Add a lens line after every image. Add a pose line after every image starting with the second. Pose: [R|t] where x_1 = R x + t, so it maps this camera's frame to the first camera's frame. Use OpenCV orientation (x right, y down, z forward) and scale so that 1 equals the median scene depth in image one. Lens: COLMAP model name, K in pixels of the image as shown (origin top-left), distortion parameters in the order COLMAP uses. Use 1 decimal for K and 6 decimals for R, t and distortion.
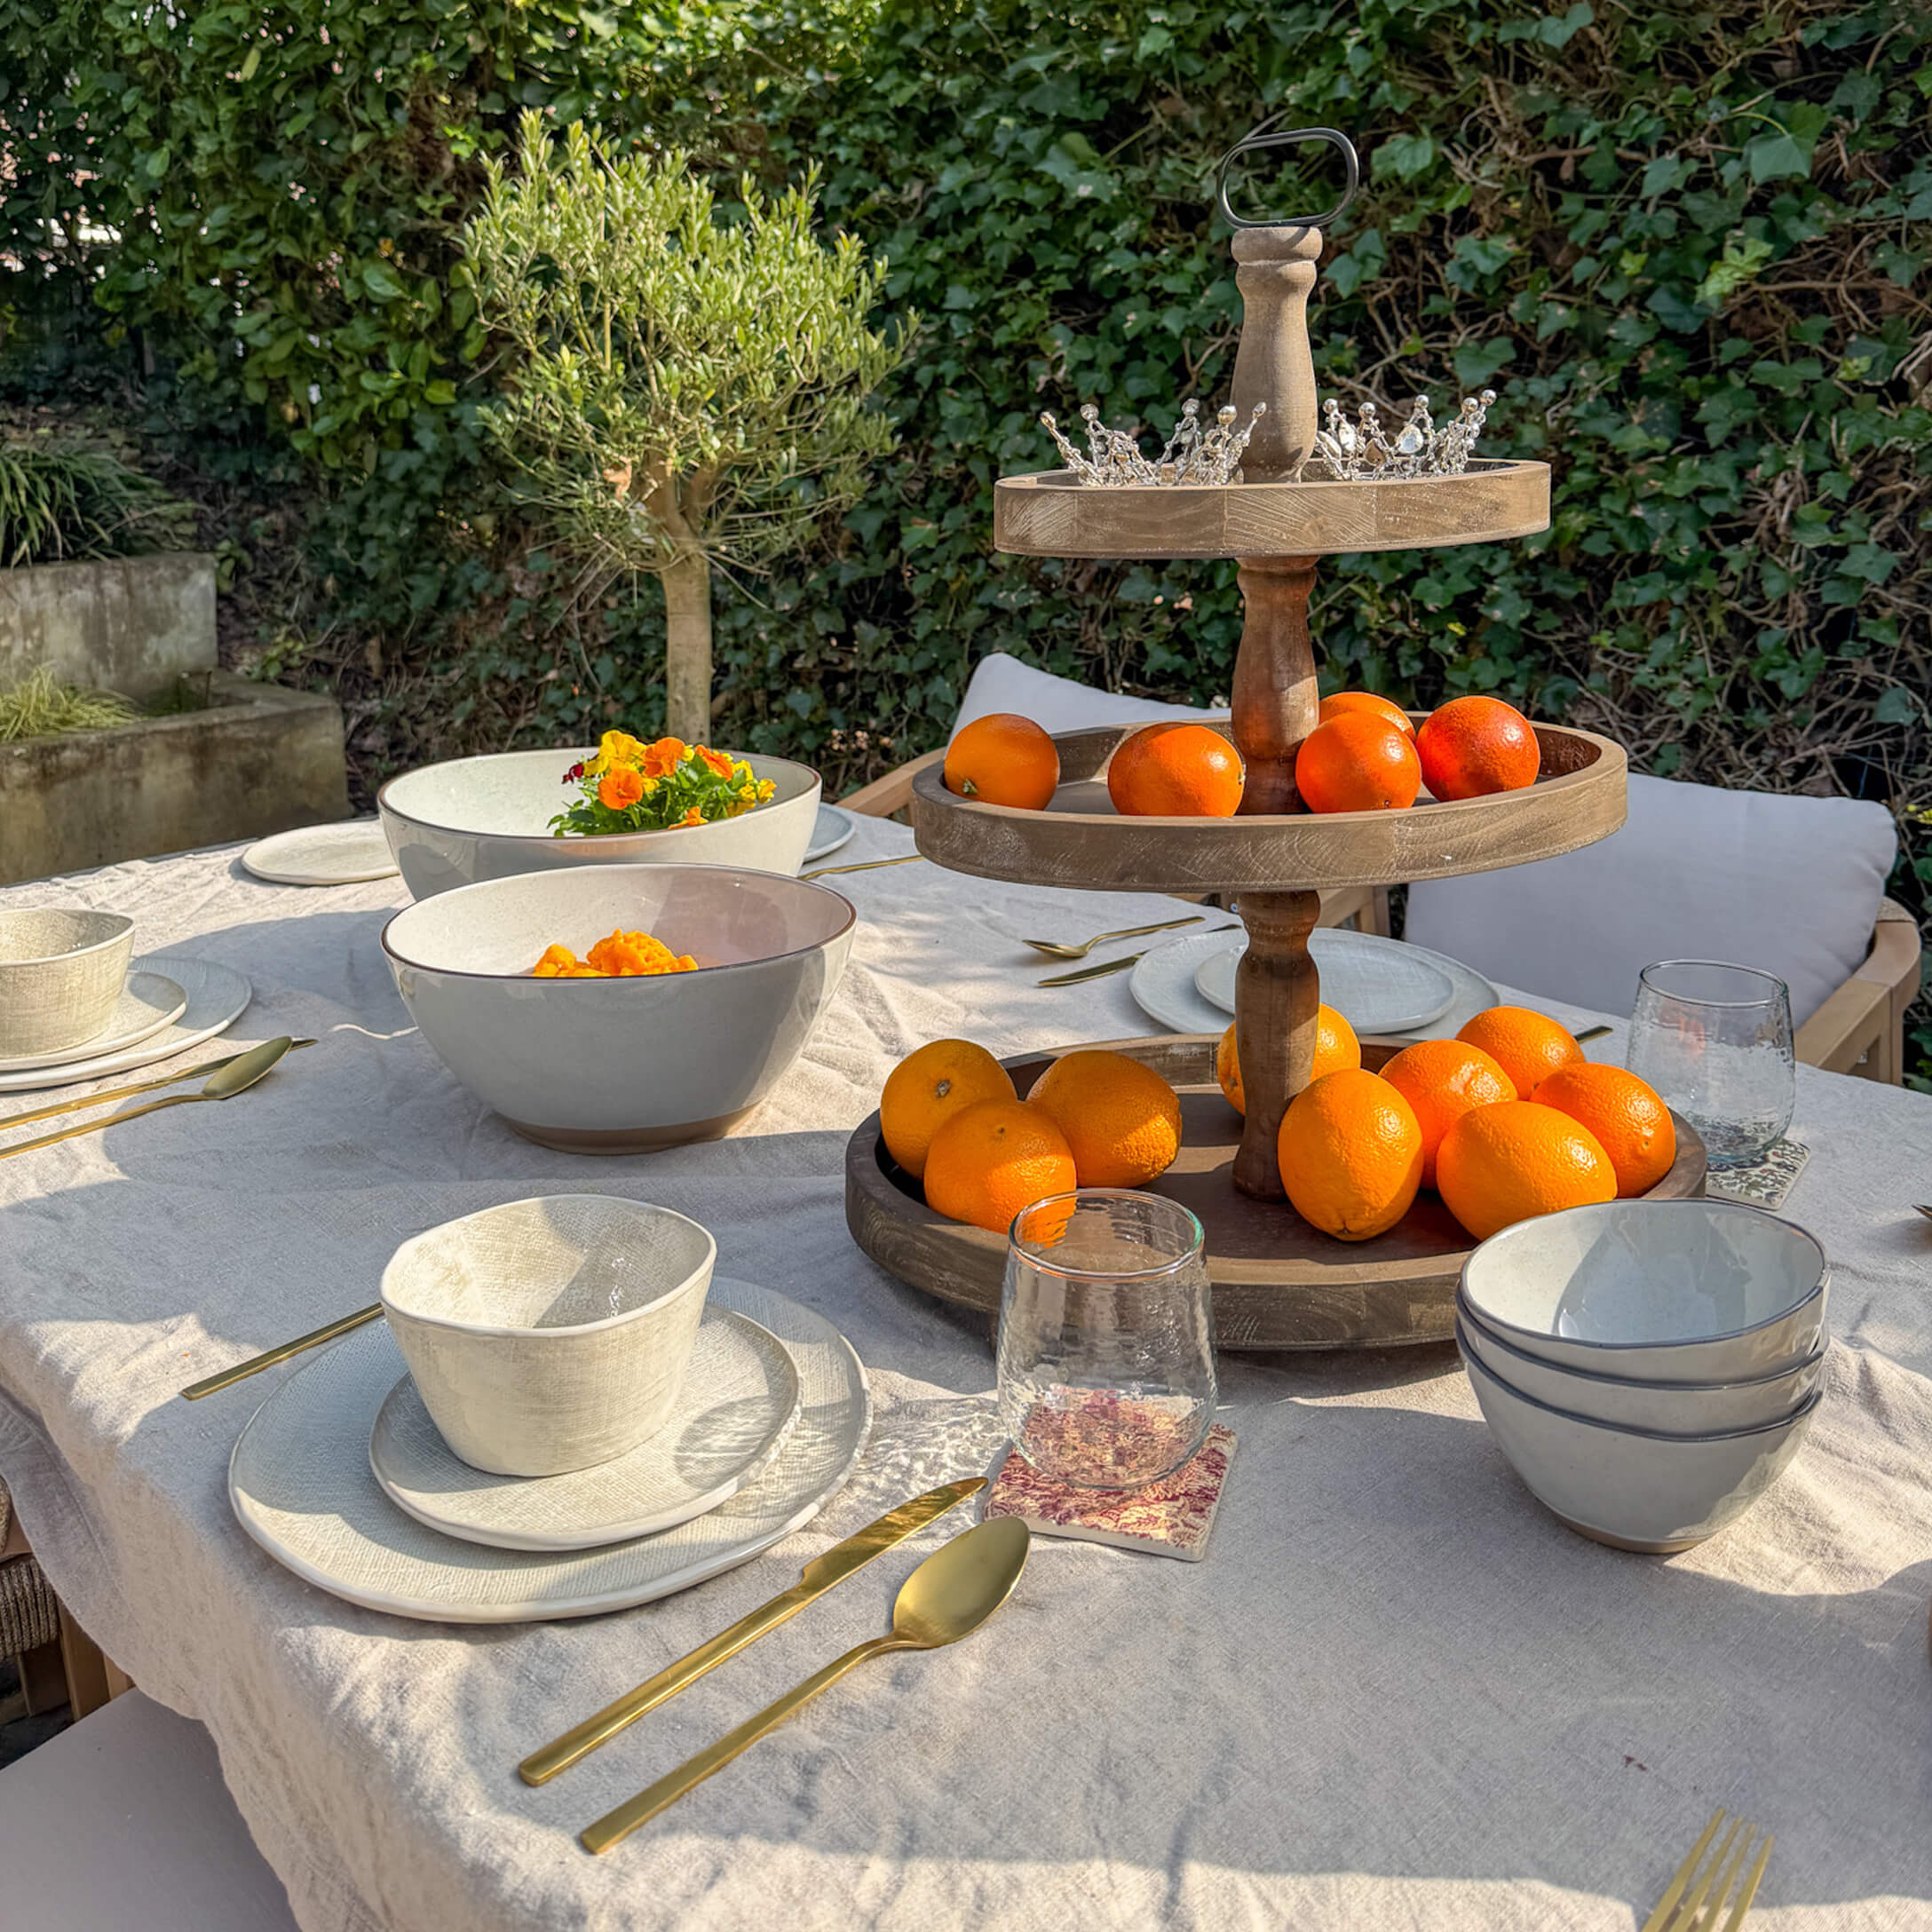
lens RADIAL K [[1834.1, 0, 986.8], [0, 1834.1, 660.0], [0, 0, 1]] dist [0.191116, -0.420115]
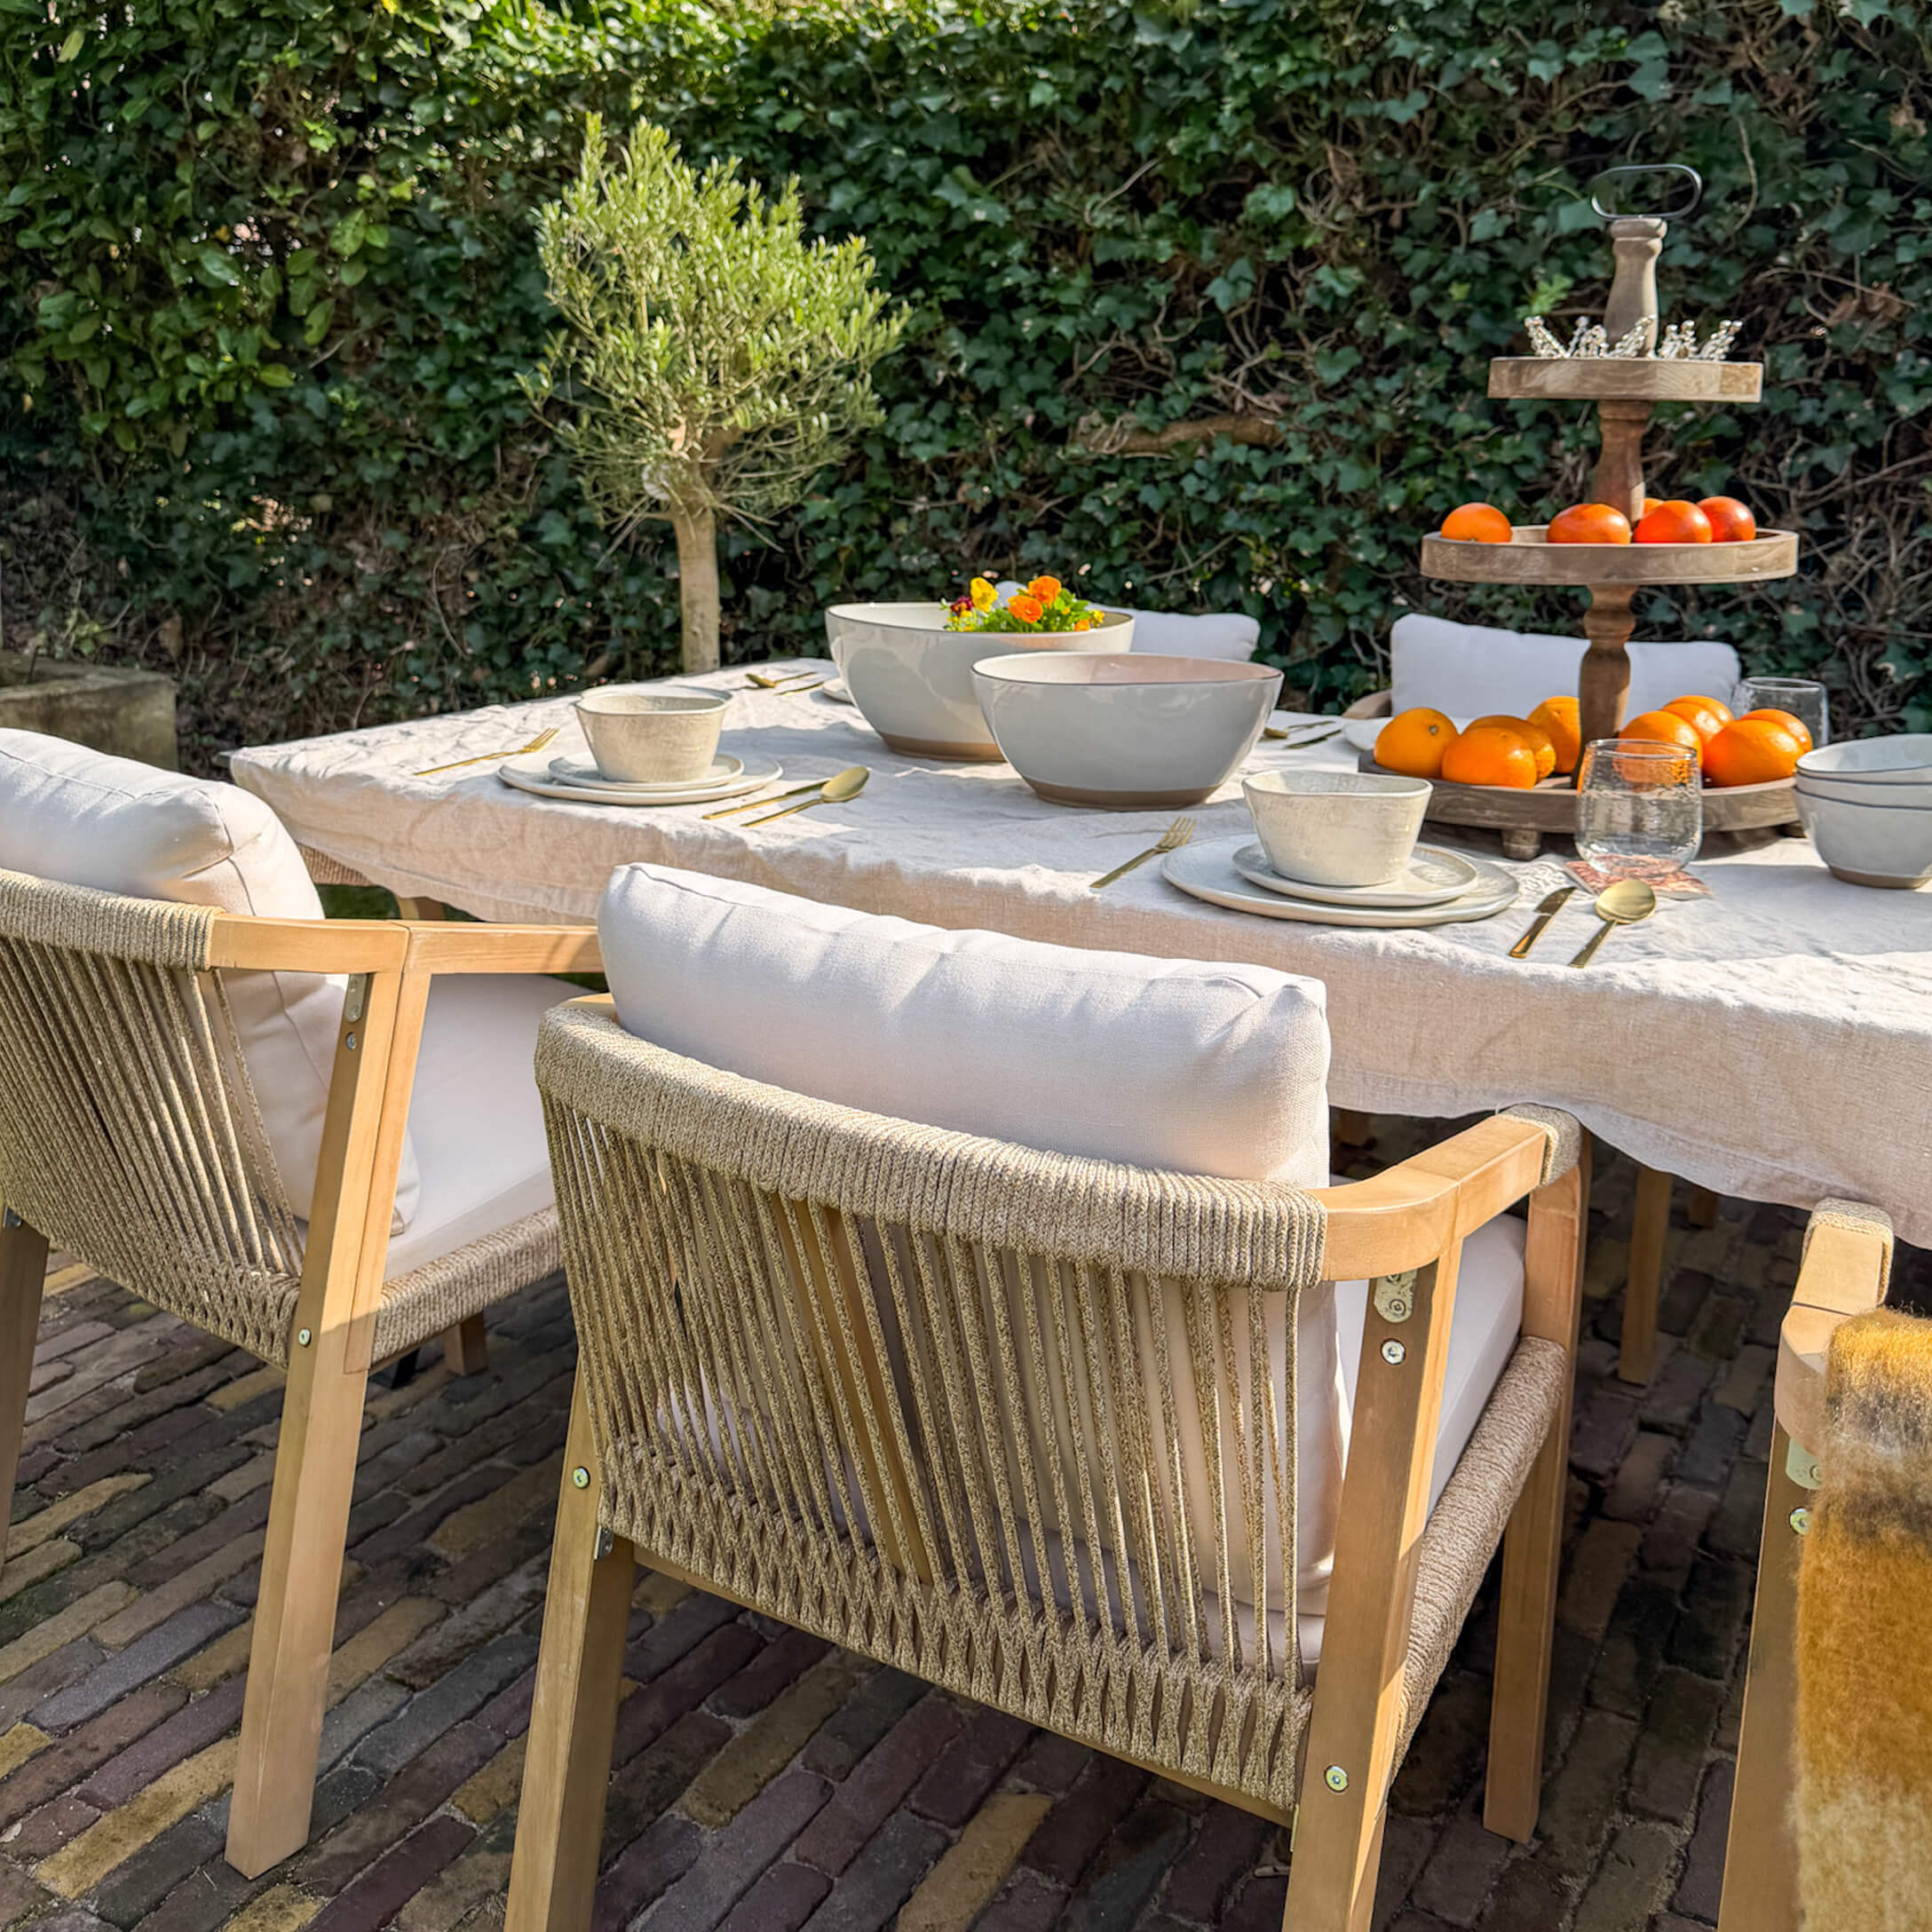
lens RADIAL K [[1811.4, 0, 994.6], [0, 1811.4, 759.9], [0, 0, 1]] dist [0.176205, -0.368072]
pose [[0.965533, -0.017343, 0.259702, -0.278219], [0.010138, 0.999526, 0.029055, 0.070141], [-0.260083, -0.025421, 0.965252, -0.167921]]
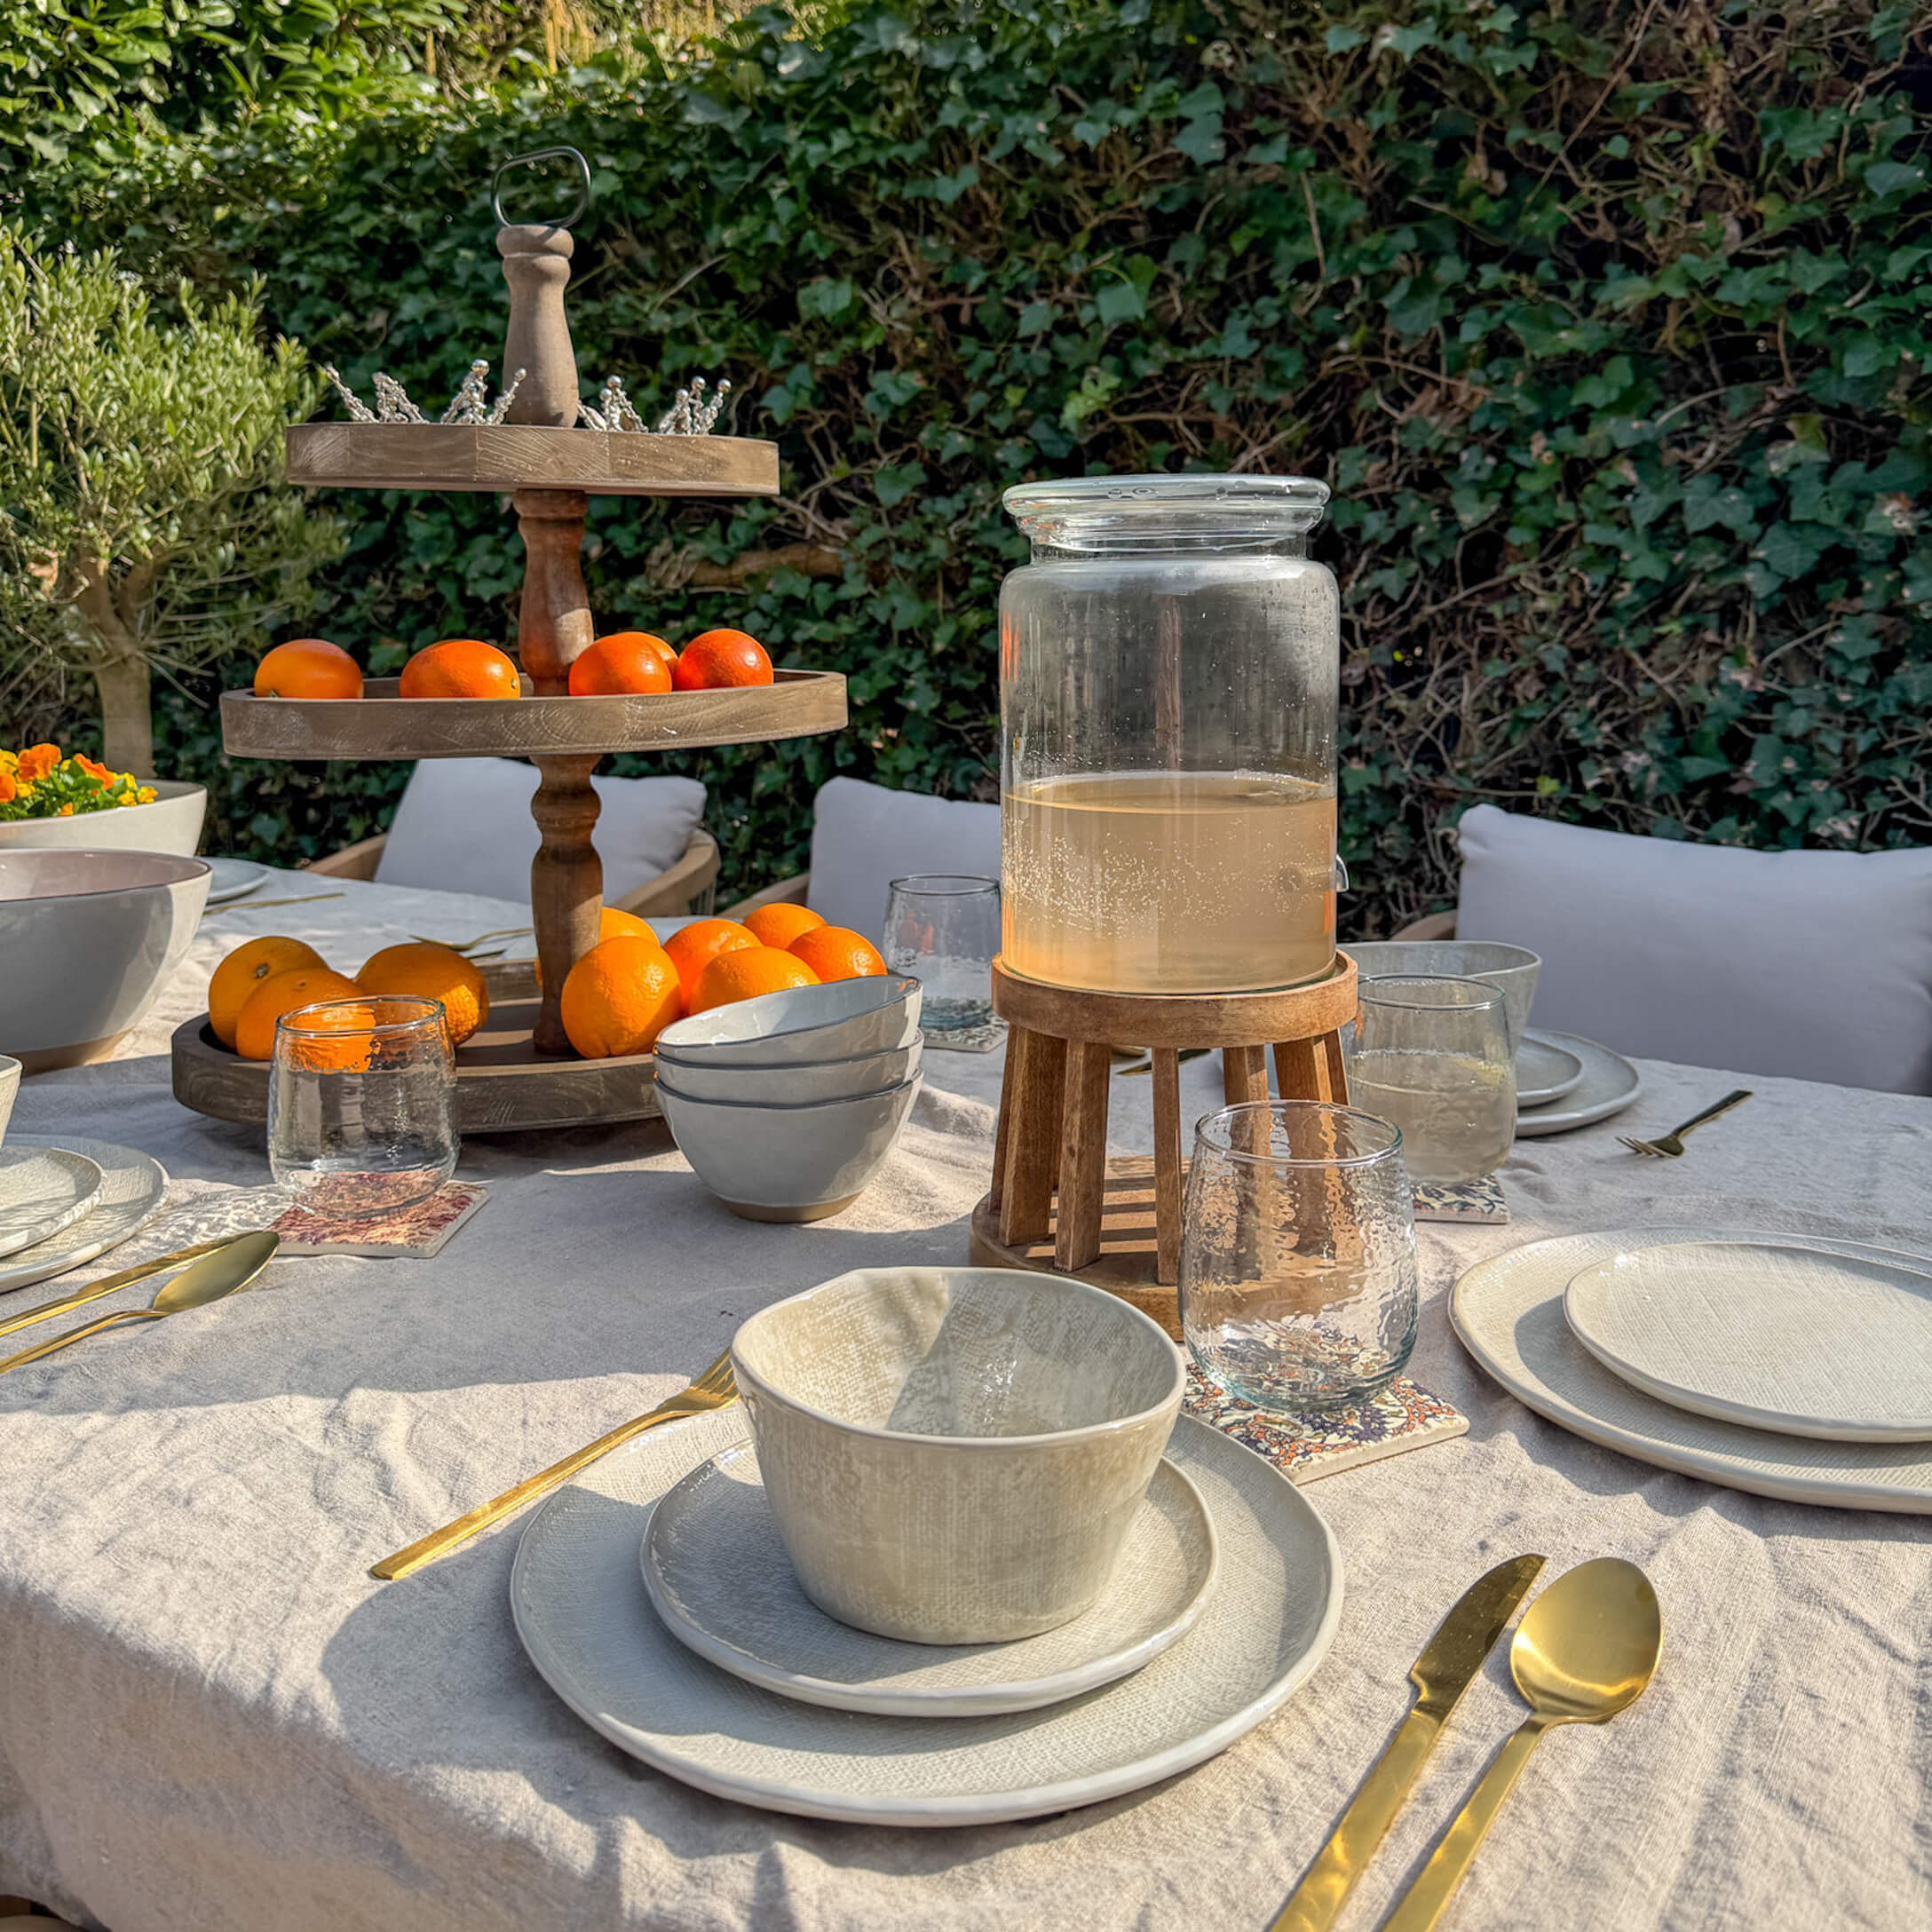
lens RADIAL K [[1840.2, 0, 962.6], [0, 1840.2, 807.4], [0, 0, 1]] dist [0.185627, -0.339725]
pose [[0.974327, -0.016214, 0.224552, 0.046705], [0.022490, 0.999424, -0.025420, 0.058579], [-0.224011, 0.029818, 0.974130, -0.080542]]
